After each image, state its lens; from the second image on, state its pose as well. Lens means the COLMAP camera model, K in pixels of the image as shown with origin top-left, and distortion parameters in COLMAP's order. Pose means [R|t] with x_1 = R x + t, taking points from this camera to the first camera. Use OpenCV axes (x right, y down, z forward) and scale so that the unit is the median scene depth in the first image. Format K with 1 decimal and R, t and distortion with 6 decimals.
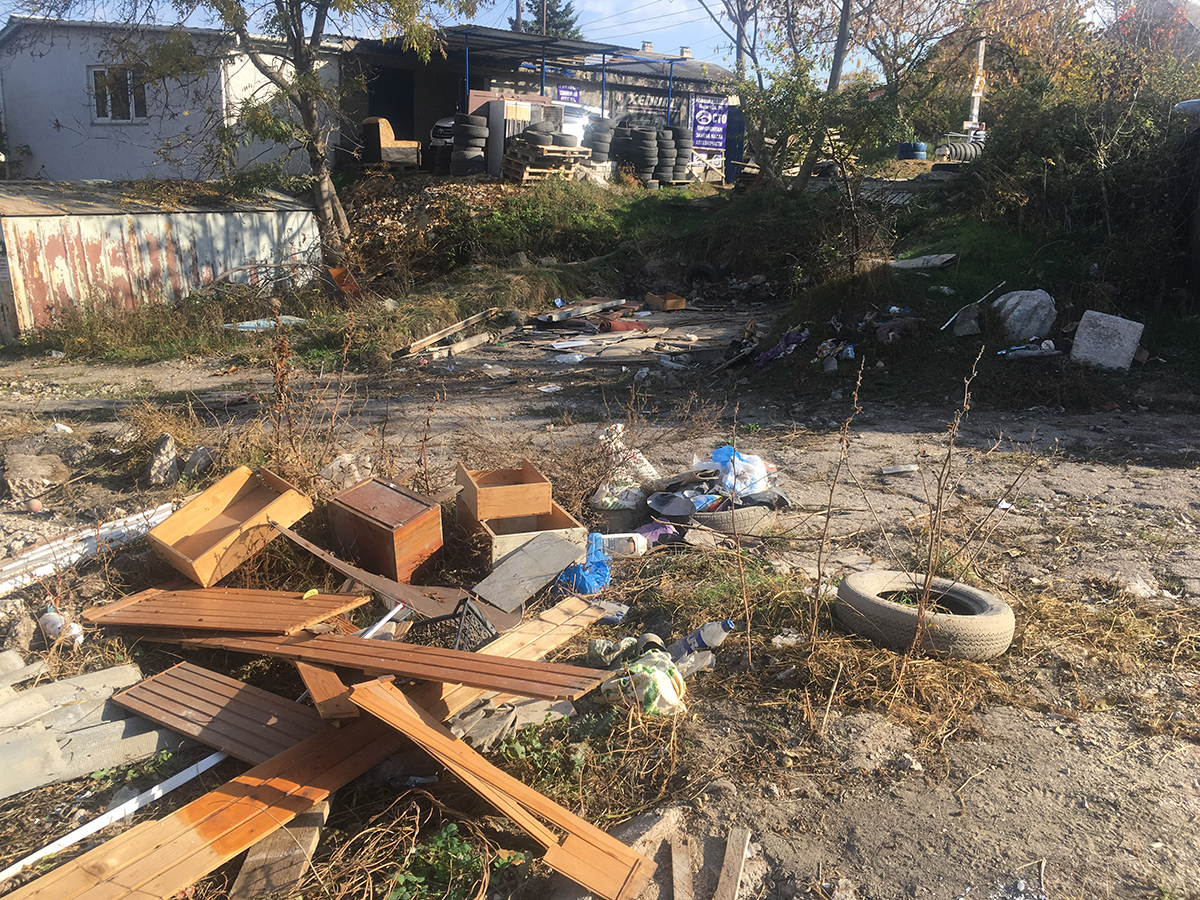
lens RADIAL K [[1014.6, 0, 604.9], [0, 1014.6, 453.1], [0, 0, 1]] dist [0.070159, -0.058780]
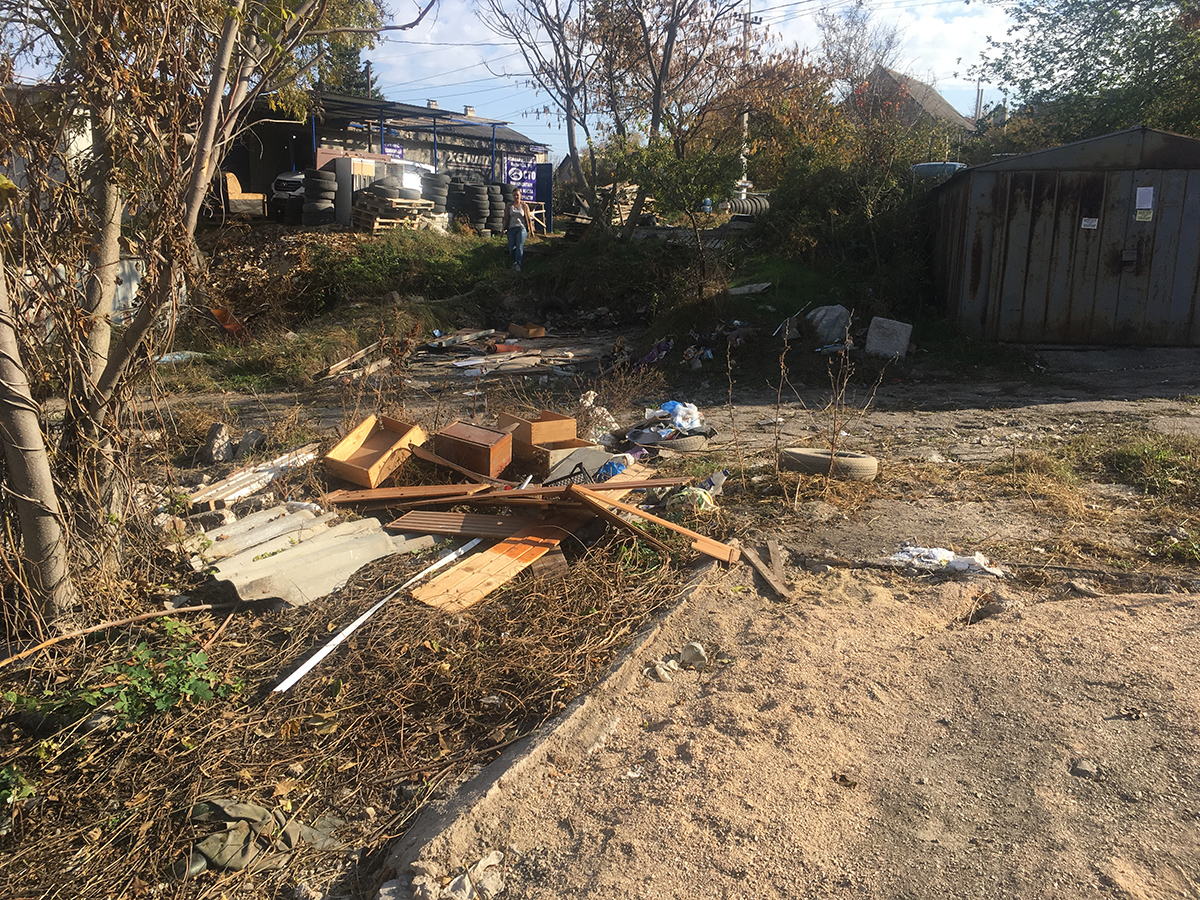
lens RADIAL K [[1014.6, 0, 598.4], [0, 1014.6, 450.6], [0, 0, 1]] dist [0.070159, -0.058780]
pose [[0.978737, -0.048072, 0.199409, -0.123321], [0.058077, 0.997314, -0.044629, 0.055481], [-0.196728, 0.055261, 0.978900, -0.184980]]
